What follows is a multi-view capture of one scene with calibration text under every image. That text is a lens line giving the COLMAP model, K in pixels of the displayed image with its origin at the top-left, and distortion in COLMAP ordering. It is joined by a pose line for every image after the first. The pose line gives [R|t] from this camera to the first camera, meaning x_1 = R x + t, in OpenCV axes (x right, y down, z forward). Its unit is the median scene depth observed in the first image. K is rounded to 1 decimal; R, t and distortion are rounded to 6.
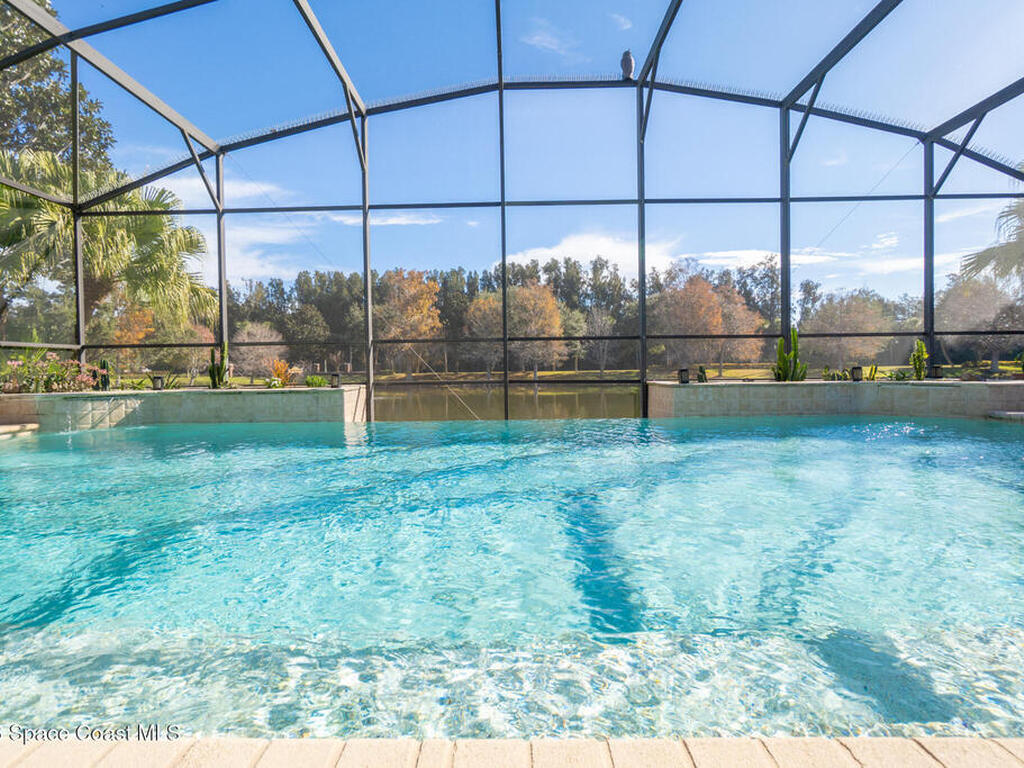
lens RADIAL K [[495.1, 0, 512.0], [0, 495.1, 384.0], [0, 0, 1]] dist [0.000631, 0.000054]
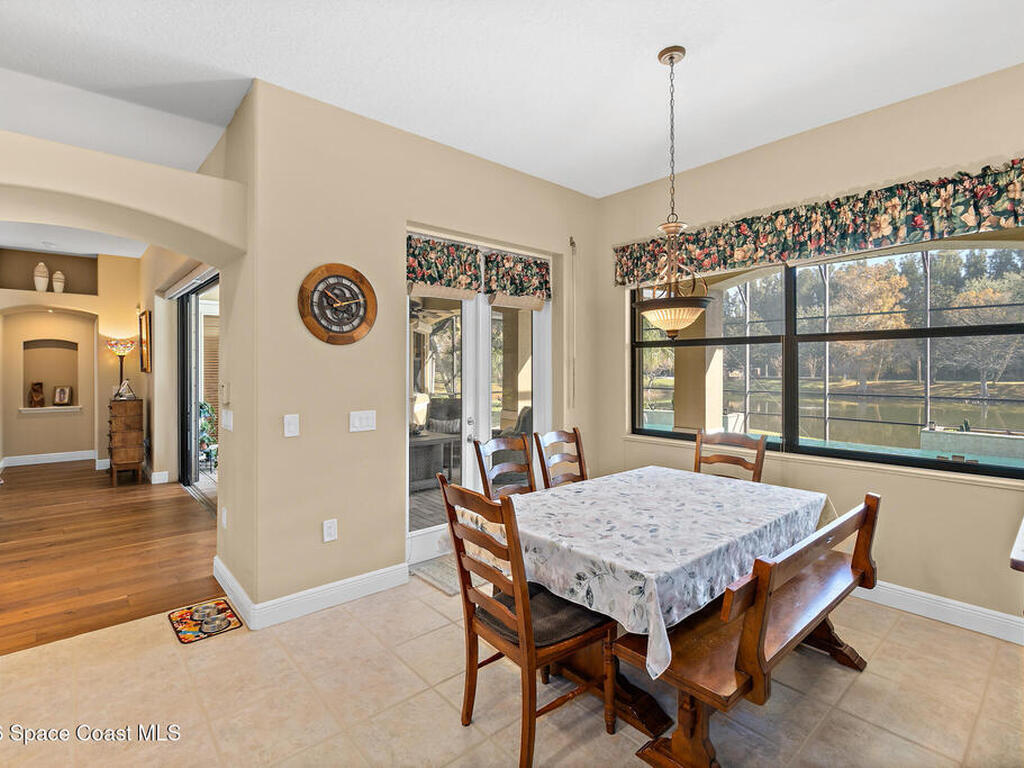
lens RADIAL K [[501.3, 0, 507.1], [0, 501.3, 371.8], [0, 0, 1]] dist [0.002939, 0.001253]
pose [[0.662966, 0.018807, -0.748413, 0.034873], [-0.036424, 0.999311, -0.007154, -0.006679], [0.747763, 0.032003, 0.663194, -0.063982]]
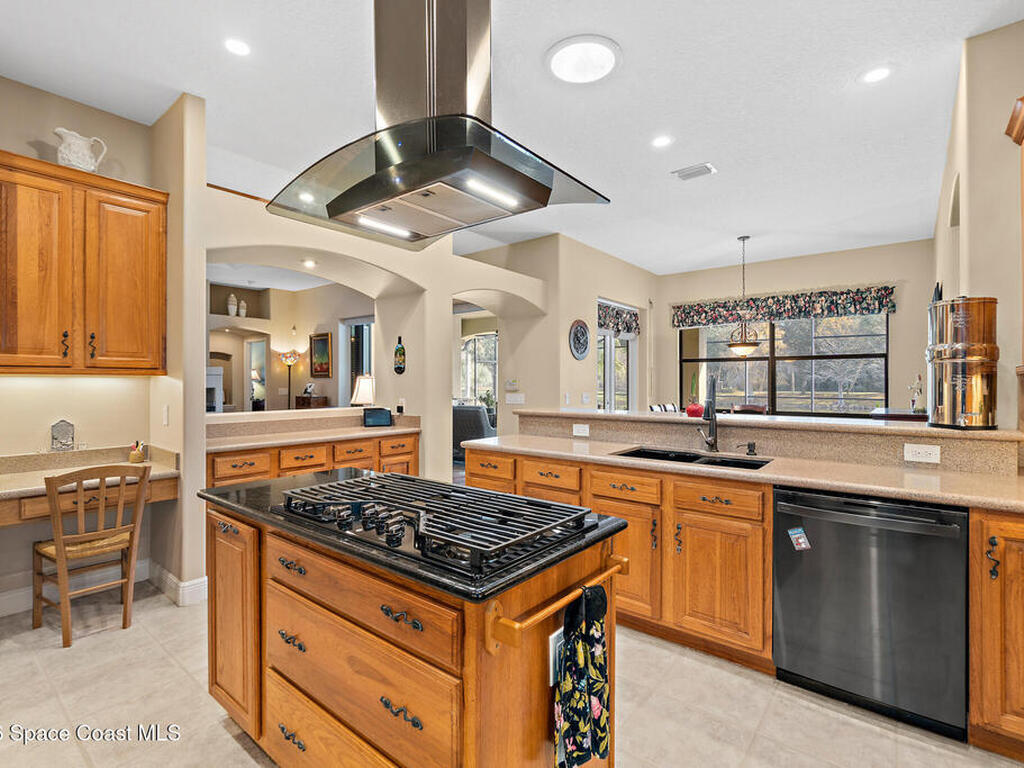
lens RADIAL K [[495.1, 0, 512.0], [0, 495.1, 384.0], [0, 0, 1]] dist [0.000631, 0.000054]
pose [[0.782342, 0.018431, -0.622577, 0.084572], [-0.034738, 0.999297, -0.014070, 0.071019], [0.621880, 0.032635, 0.782432, -1.270102]]
